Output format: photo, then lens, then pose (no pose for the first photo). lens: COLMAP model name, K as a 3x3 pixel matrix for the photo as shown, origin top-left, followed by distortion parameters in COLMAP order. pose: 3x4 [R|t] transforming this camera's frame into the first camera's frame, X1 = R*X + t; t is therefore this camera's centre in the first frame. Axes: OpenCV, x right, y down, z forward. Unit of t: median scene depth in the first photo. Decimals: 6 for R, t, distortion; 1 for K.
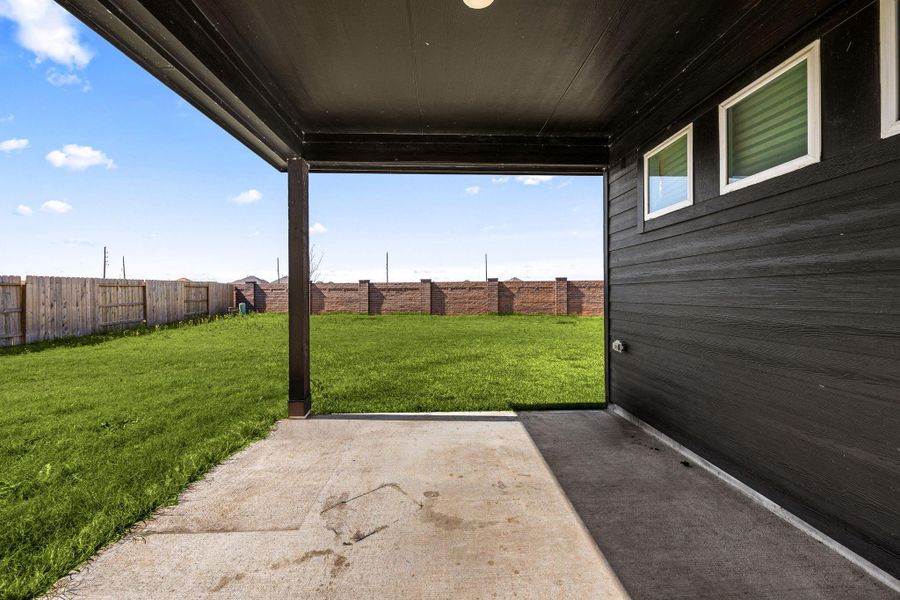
lens RADIAL K [[365.0, 0, 451.6], [0, 365.0, 293.1], [0, 0, 1]] dist [-0.001019, -0.000068]
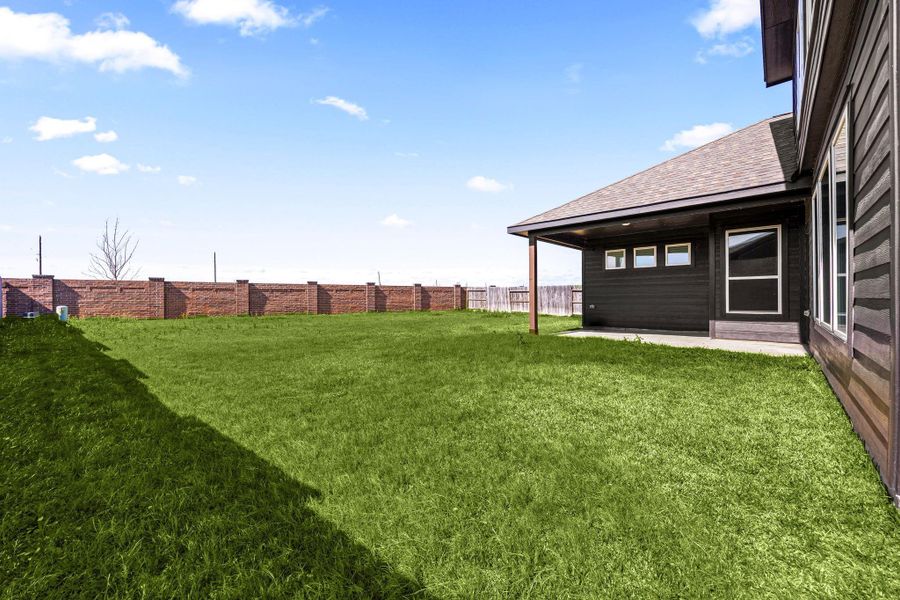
lens RADIAL K [[365.0, 0, 448.2], [0, 365.0, 297.6], [0, 0, 1]] dist [-0.001019, -0.000068]
pose [[0.685150, 0.001736, 0.728400, -0.605670], [-0.003000, 0.999995, 0.000439, 0.008603], [-0.728396, -0.002486, 0.685152, -0.032176]]
